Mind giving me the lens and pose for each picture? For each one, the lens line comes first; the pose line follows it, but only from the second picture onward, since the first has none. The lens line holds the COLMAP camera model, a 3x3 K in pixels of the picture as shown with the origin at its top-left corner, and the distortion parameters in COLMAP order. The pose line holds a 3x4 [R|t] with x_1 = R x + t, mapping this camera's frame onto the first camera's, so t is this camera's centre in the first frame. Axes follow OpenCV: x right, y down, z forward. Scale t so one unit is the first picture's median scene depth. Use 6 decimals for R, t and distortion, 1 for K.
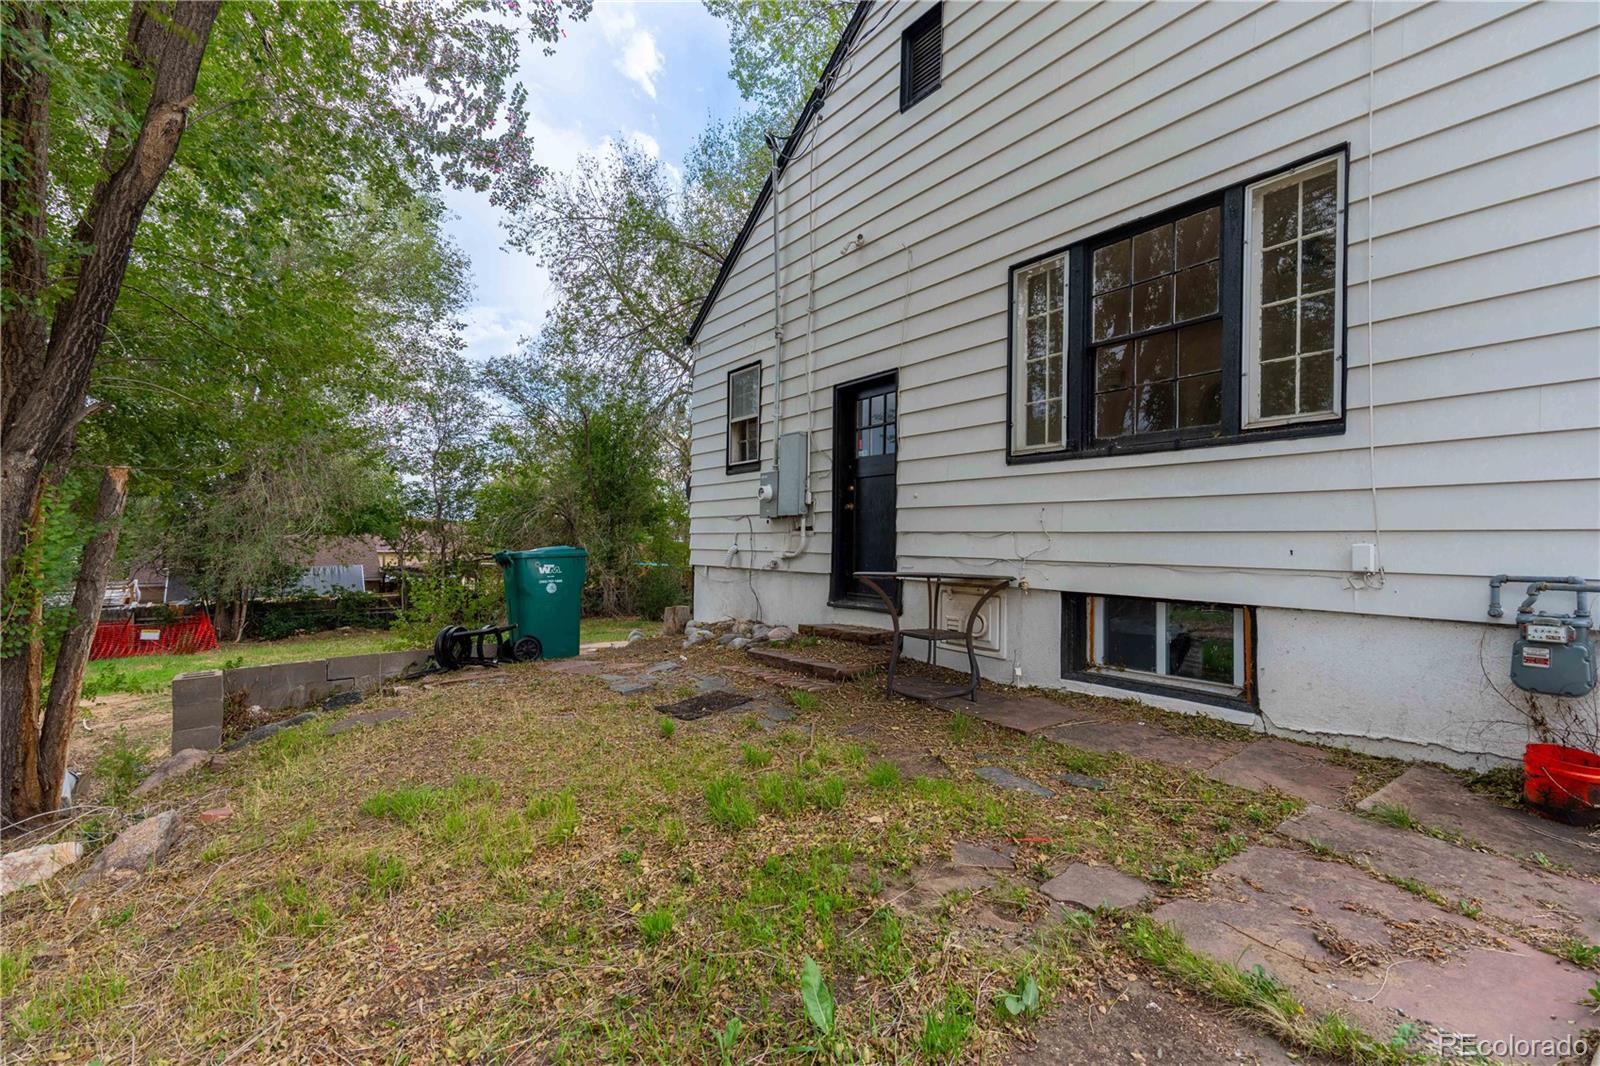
lens RADIAL K [[698.8, 0, 800.0], [0, 698.8, 533.0], [0, 0, 1]] dist [0.045127, -0.014849]
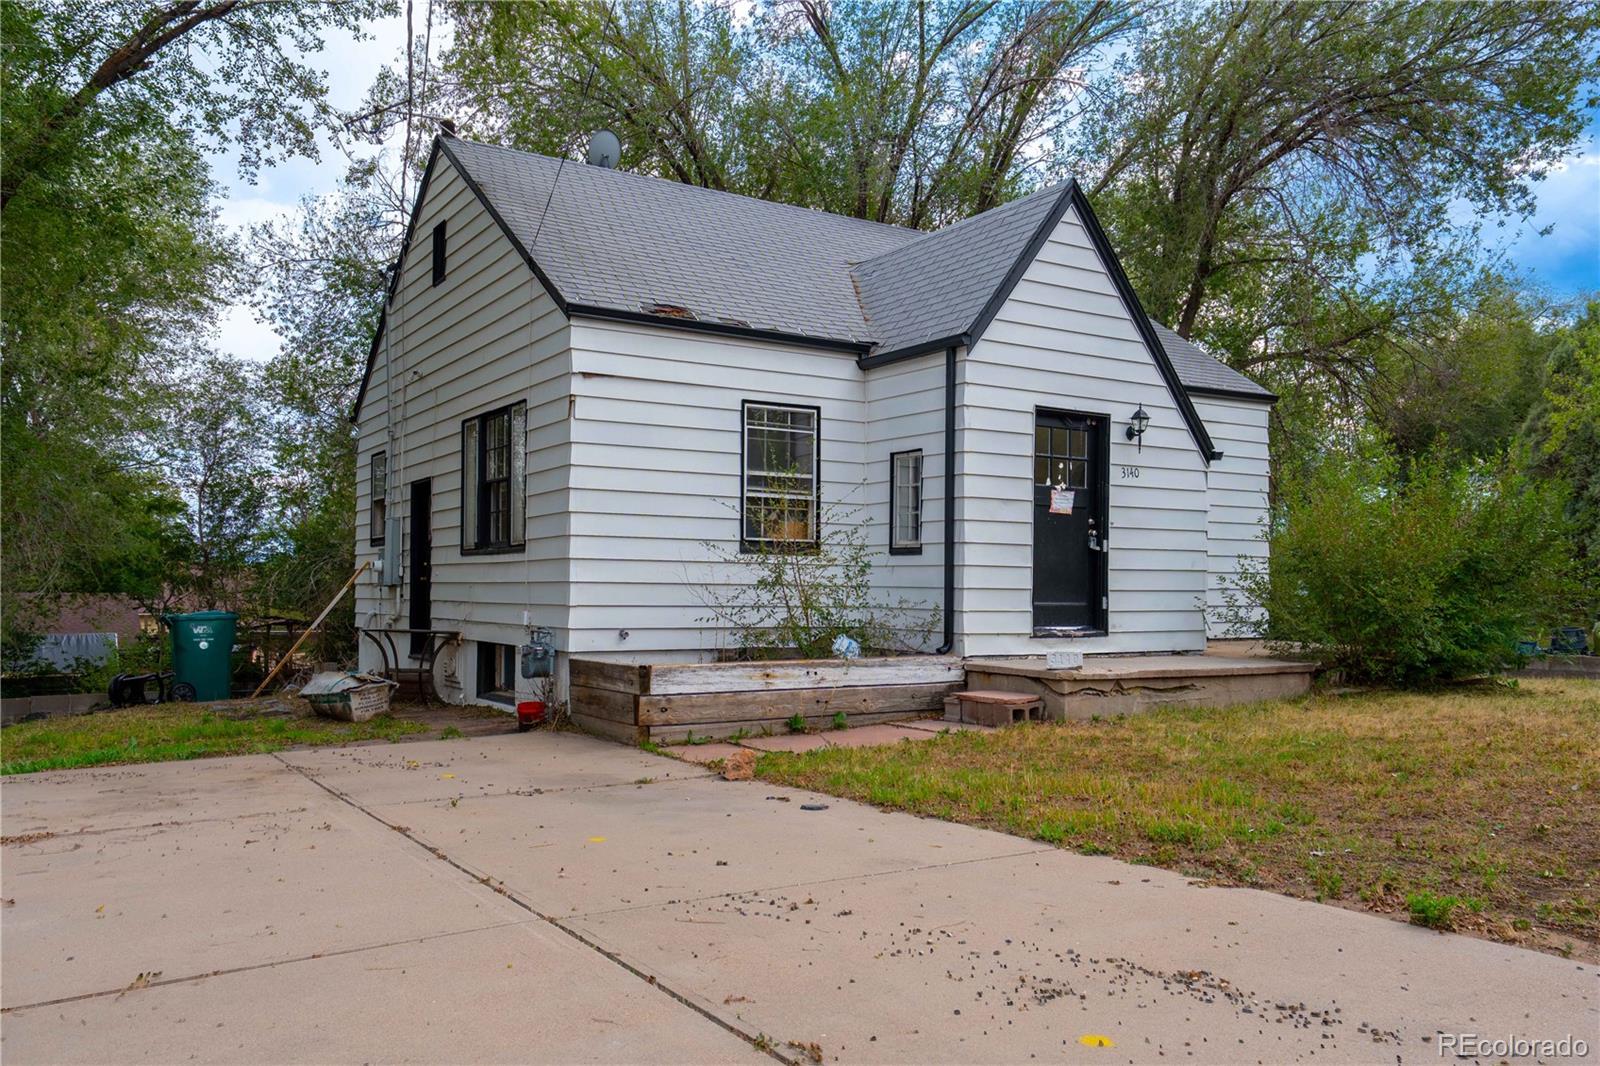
lens RADIAL K [[1261.2, 0, 804.3], [0, 1261.2, 573.1], [0, 0, 1]] dist [0.010468, 0.007943]
pose [[0.996814, -0.004594, -0.079634, 0.878093], [0.004220, 0.999979, -0.004864, -0.032274], [0.079655, 0.004512, 0.996812, -1.128654]]
